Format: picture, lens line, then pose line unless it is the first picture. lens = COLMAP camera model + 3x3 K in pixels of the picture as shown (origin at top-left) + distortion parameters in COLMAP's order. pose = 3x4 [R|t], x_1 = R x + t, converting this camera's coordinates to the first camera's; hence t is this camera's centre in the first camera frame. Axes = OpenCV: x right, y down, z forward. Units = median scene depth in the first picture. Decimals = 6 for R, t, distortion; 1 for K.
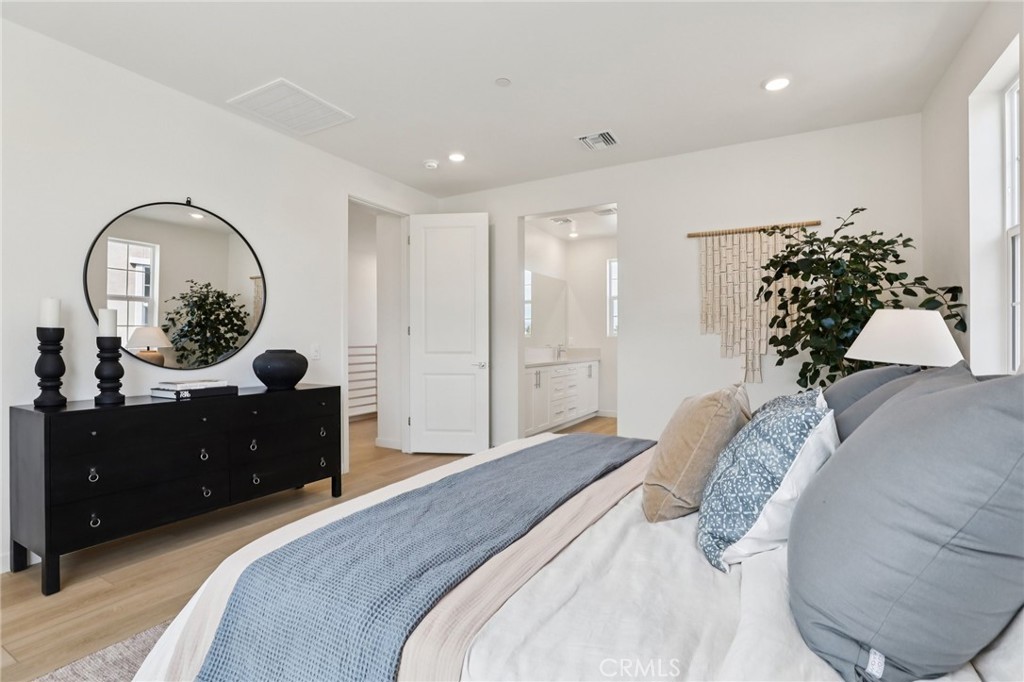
lens RADIAL K [[474.9, 0, 517.3], [0, 474.9, 340.0], [0, 0, 1]] dist [-0.034858, 0.007294]
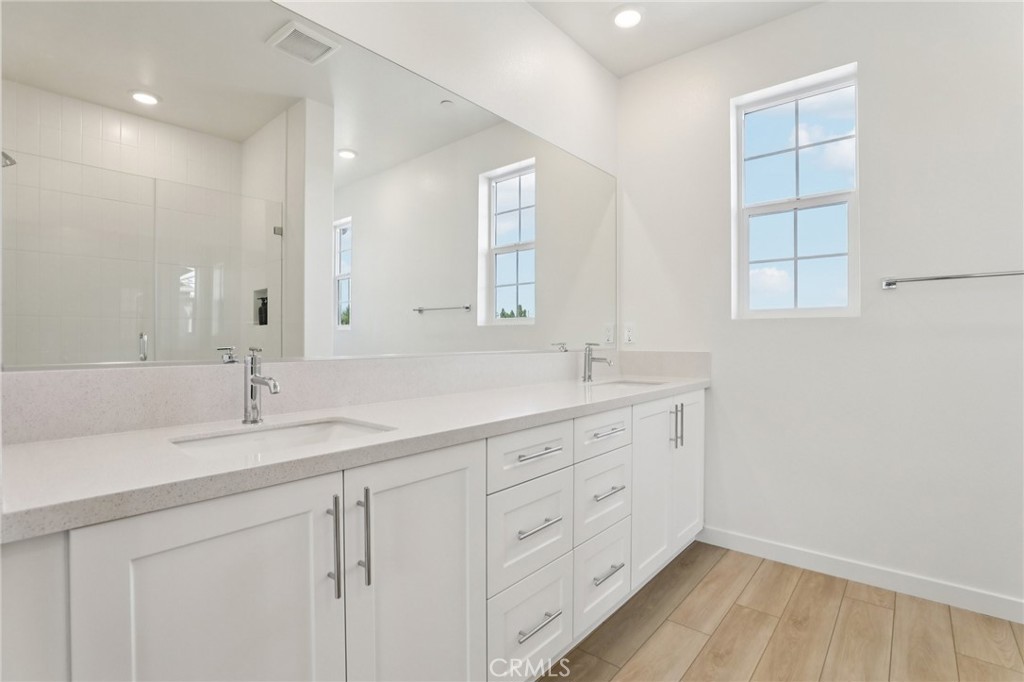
lens RADIAL K [[474.9, 0, 514.3], [0, 474.9, 344.8], [0, 0, 1]] dist [-0.034858, 0.007294]
pose [[0.982447, 0.002563, -0.186523, 0.112034], [-0.000230, 0.999922, 0.012527, 0.008536], [0.186540, -0.012264, 0.982371, 0.719903]]
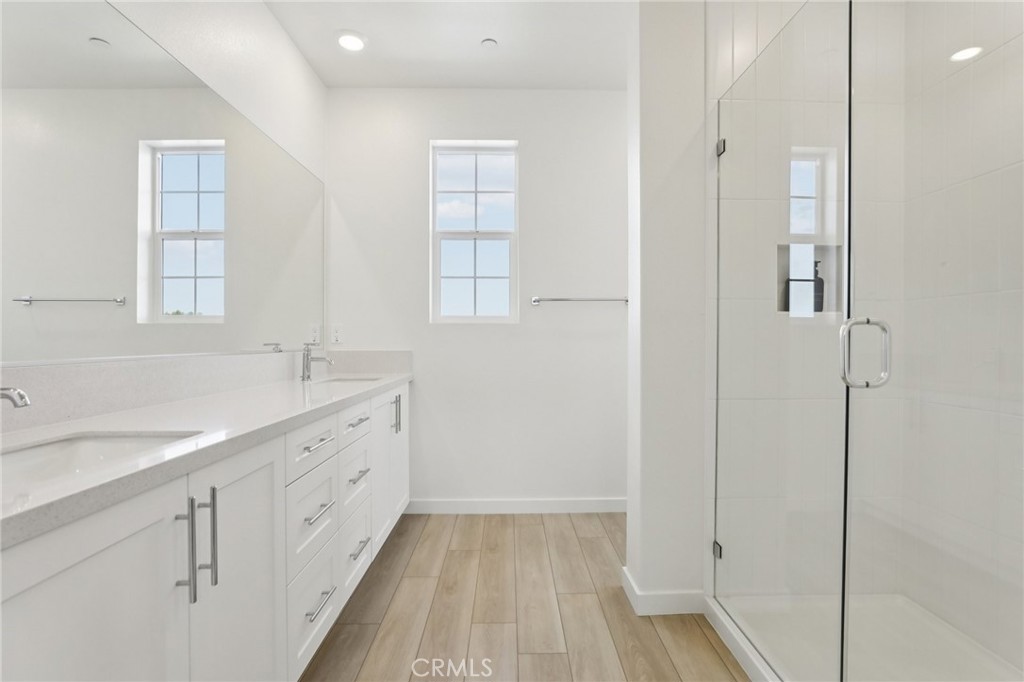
lens RADIAL K [[474.9, 0, 508.1], [0, 474.9, 347.3], [0, 0, 1]] dist [-0.034858, 0.007294]
pose [[0.871124, -0.005919, 0.491028, 0.050596], [-0.001927, 0.999878, 0.015471, 0.008972], [-0.491059, -0.014424, 0.871007, 0.685649]]
